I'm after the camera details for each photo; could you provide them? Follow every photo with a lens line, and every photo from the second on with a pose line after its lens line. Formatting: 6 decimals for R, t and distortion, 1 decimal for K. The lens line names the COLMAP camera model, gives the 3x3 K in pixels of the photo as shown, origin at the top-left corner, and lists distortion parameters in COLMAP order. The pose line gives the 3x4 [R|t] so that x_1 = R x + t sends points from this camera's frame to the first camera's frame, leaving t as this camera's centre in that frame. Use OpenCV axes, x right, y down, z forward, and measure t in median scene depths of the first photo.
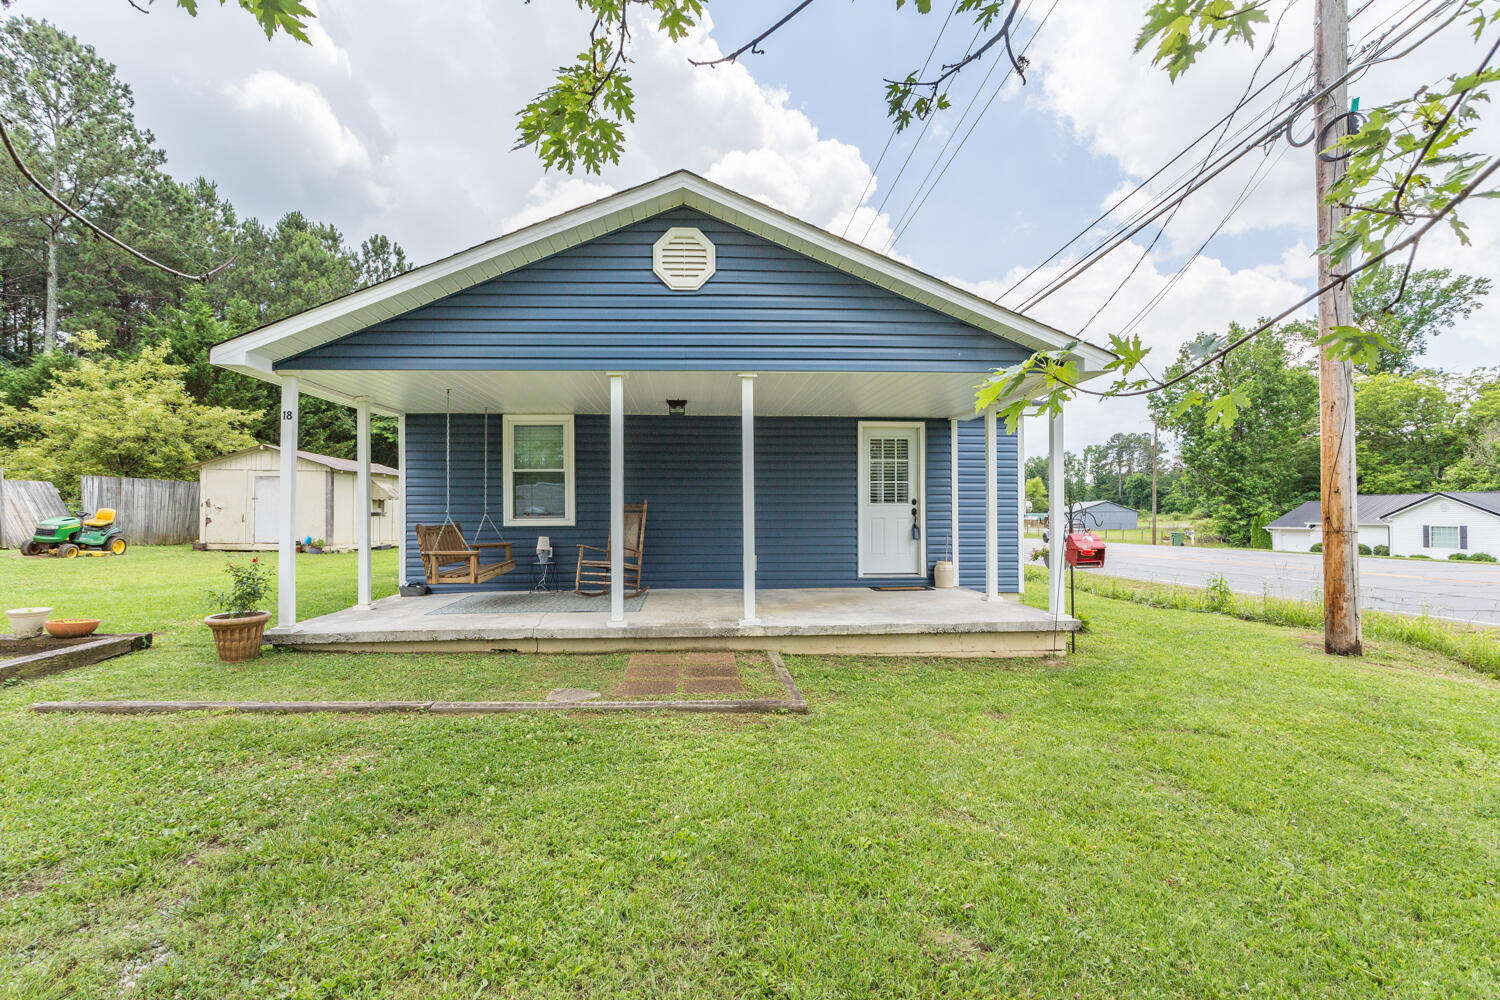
lens RADIAL K [[704.5, 0, 731.9], [0, 704.5, 506.0], [0, 0, 1]] dist [0.001033, 0.000753]
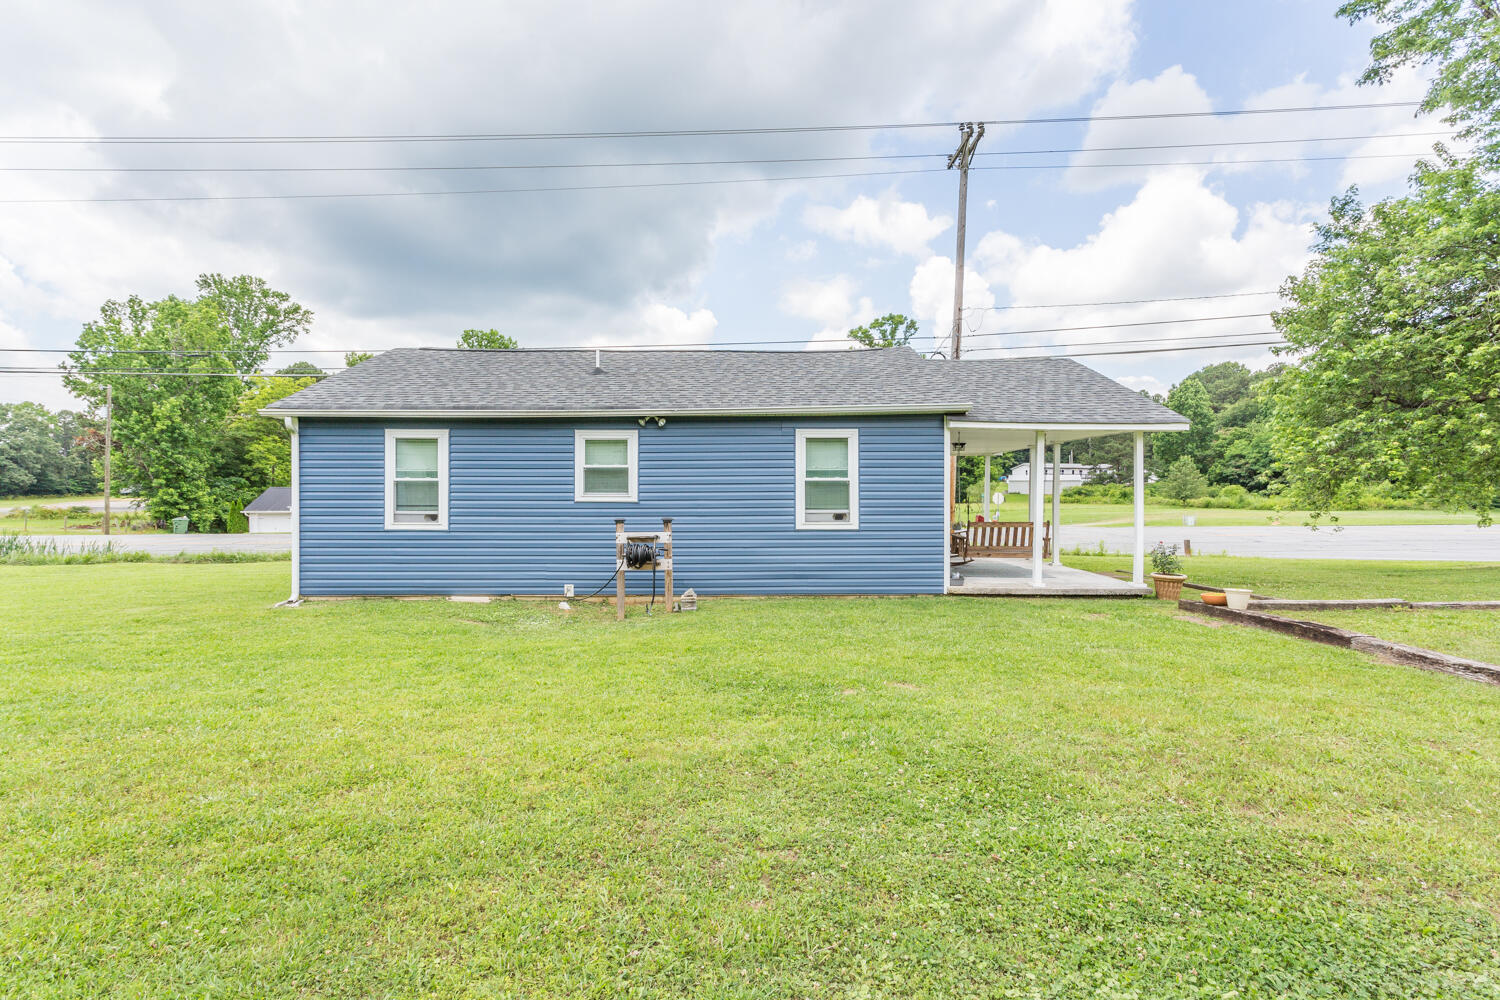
lens RADIAL K [[723.6, 0, 749.9], [0, 723.6, 503.4], [0, 0, 1]] dist [-0.000479, -0.000177]
pose [[0.067838, -0.009685, 0.997649, -0.306248], [-0.012822, 0.999862, 0.010578, -0.002880], [-0.997614, -0.013510, 0.067705, 0.227158]]
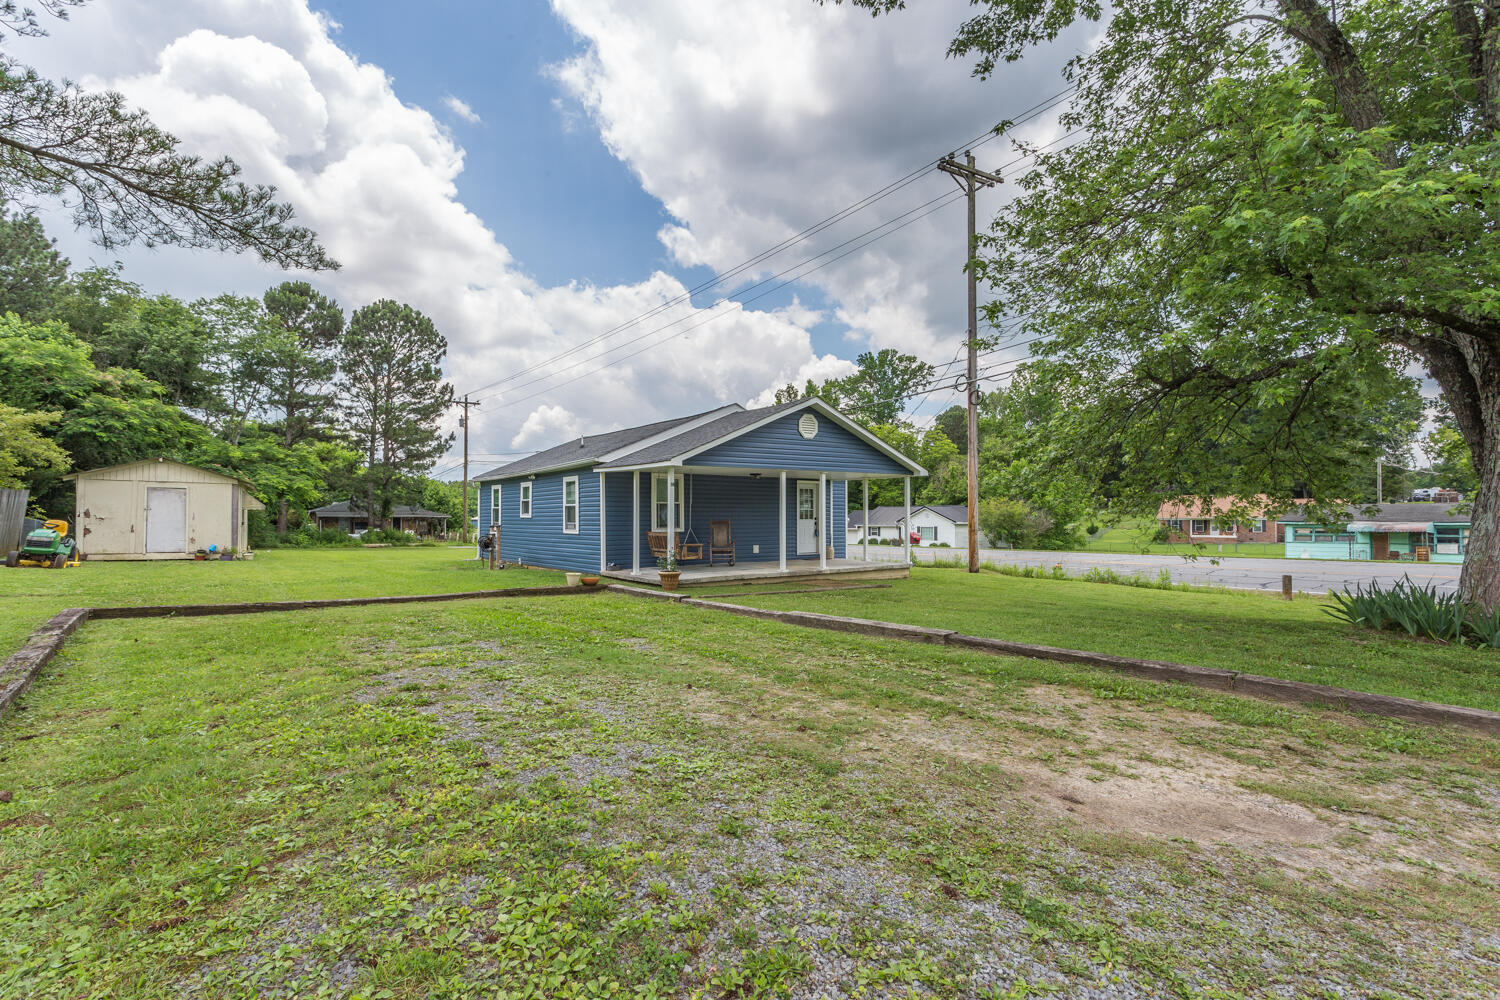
lens RADIAL K [[704.5, 0, 731.9], [0, 704.5, 506.0], [0, 0, 1]] dist [0.001033, 0.000753]
pose [[0.848063, 0.008448, 0.529828, -0.214697], [-0.006173, 0.999963, -0.006063, -0.005907], [-0.529859, 0.001872, 0.848084, -0.132324]]
